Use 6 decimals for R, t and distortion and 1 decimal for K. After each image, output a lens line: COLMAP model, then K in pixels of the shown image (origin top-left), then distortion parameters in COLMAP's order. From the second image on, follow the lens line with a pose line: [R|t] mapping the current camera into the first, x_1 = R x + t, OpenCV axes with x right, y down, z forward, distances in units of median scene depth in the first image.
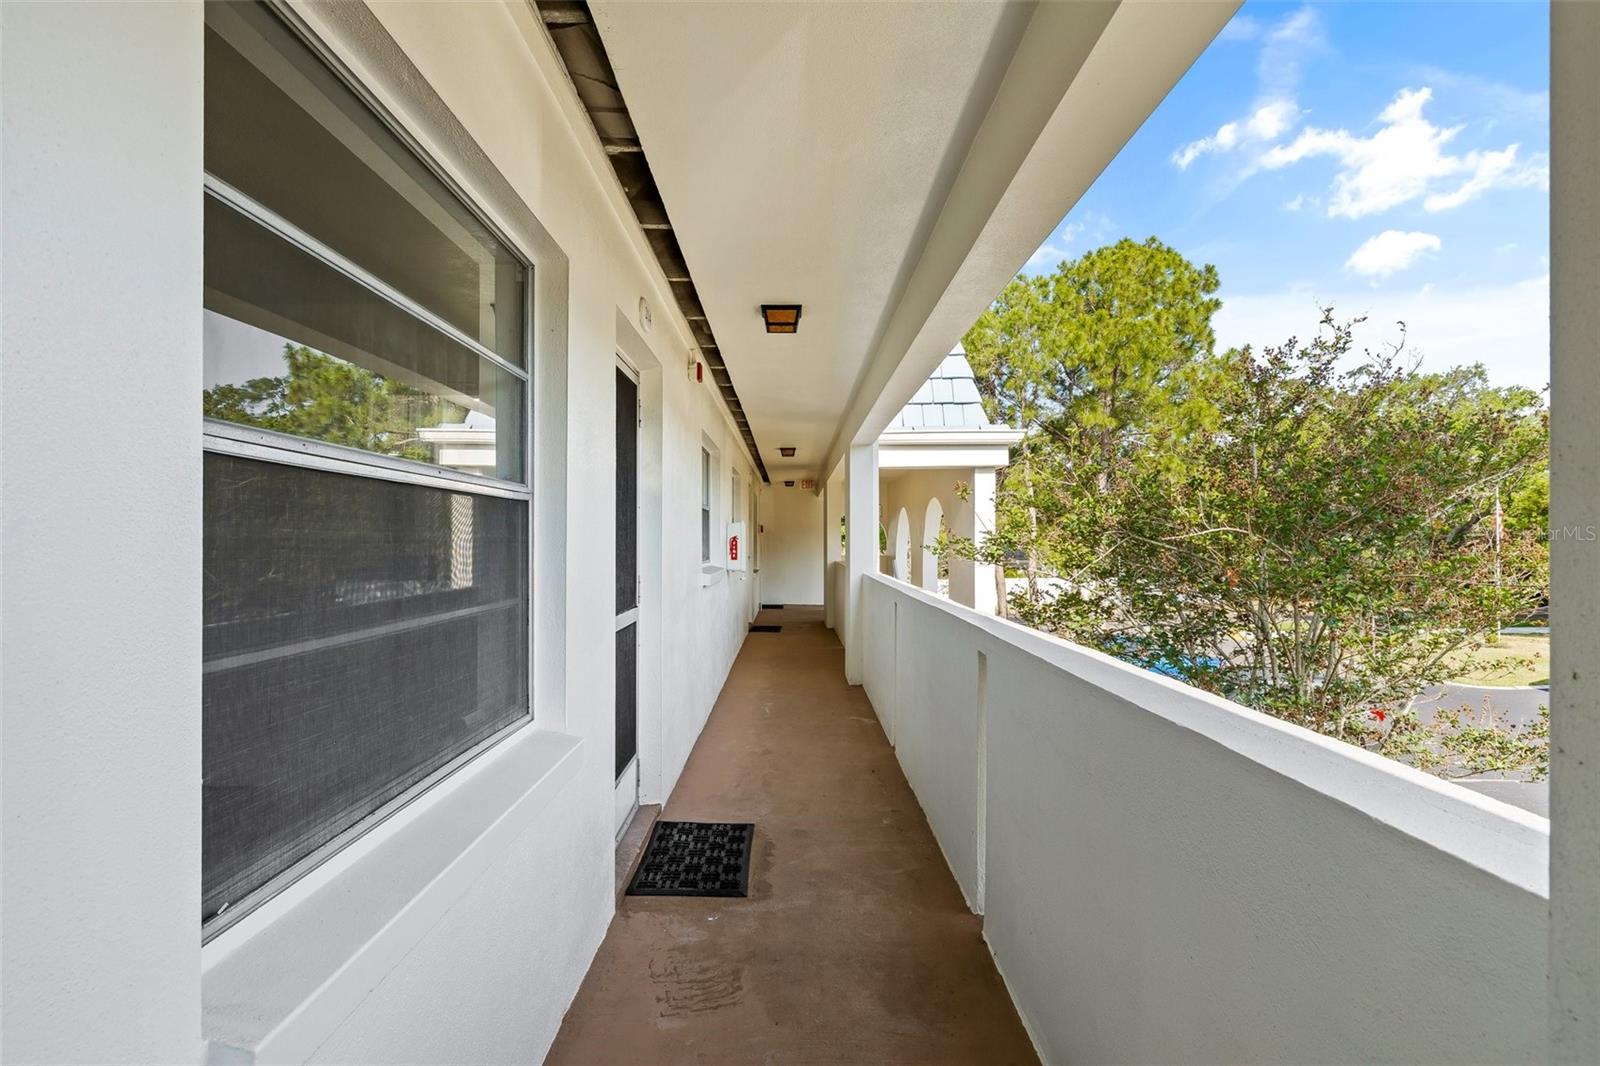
lens RADIAL K [[829.5, 0, 798.2], [0, 829.5, 537.8], [0, 0, 1]] dist [-0.000080, -0.000007]
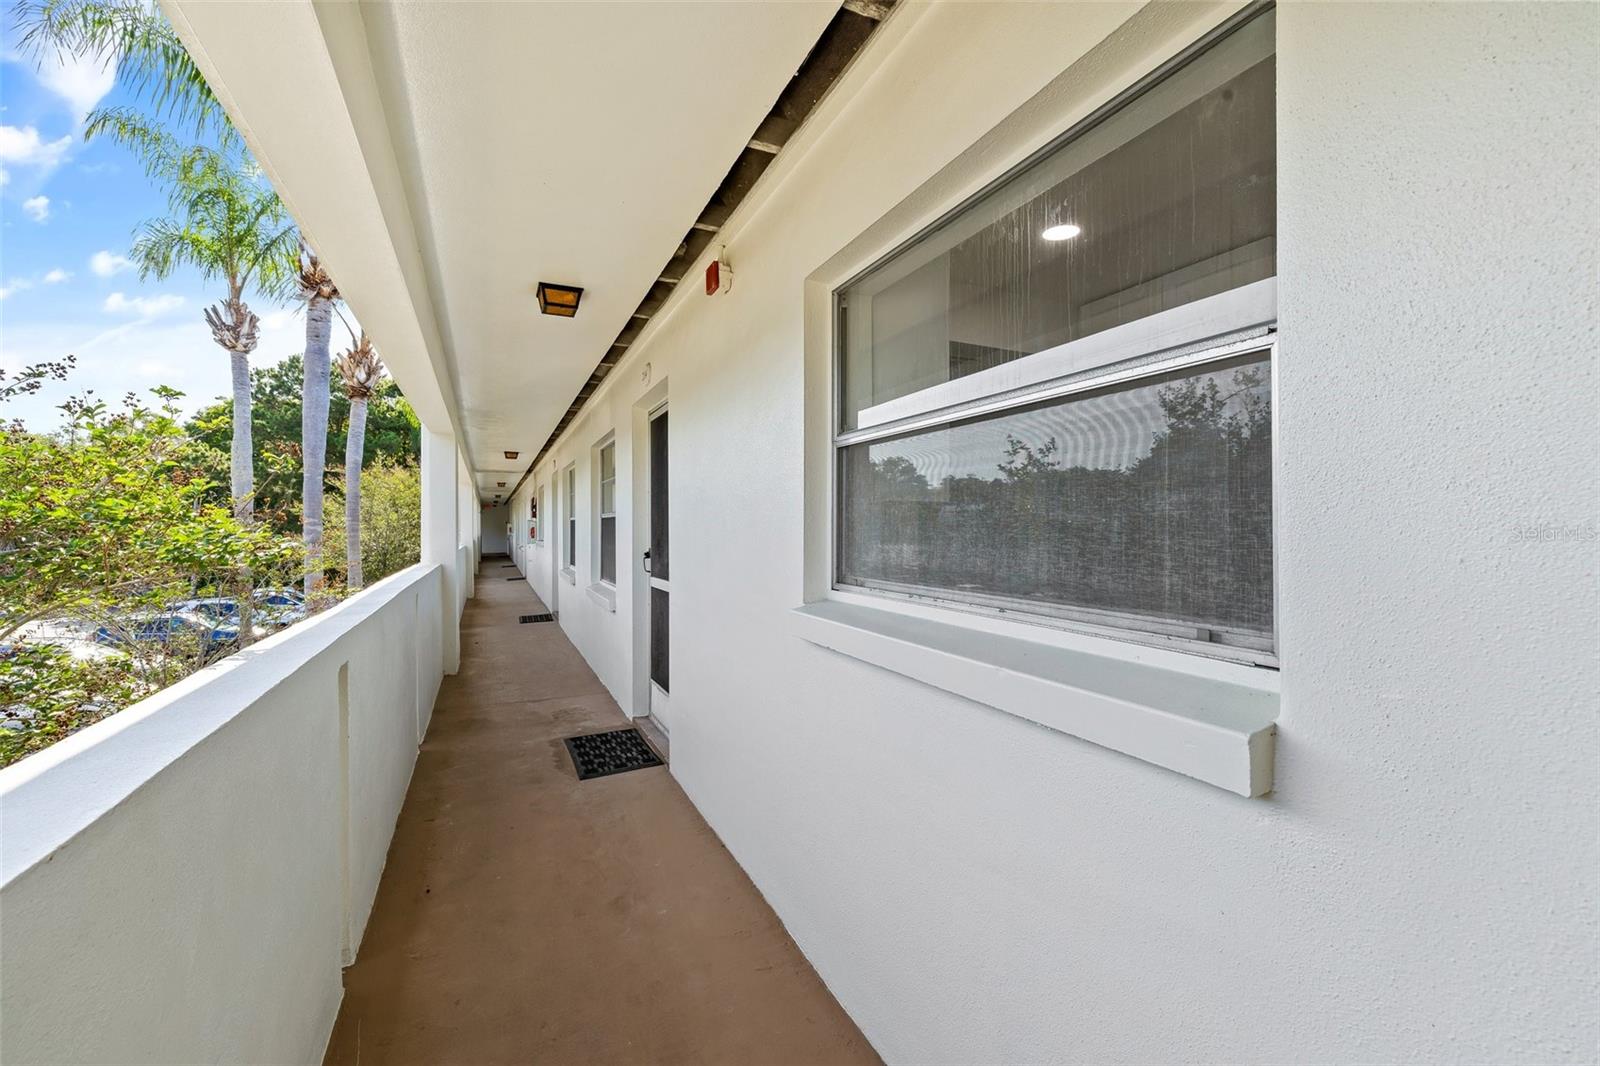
lens RADIAL K [[679.3, 0, 793.7], [0, 679.3, 530.8], [0, 0, 1]] dist [-0.010033, 0.000104]
pose [[-0.915767, 0.003914, -0.401691, 0.053436], [0.005166, 0.999985, -0.002034, 0.010438], [0.401677, -0.003938, -0.915773, 2.107221]]
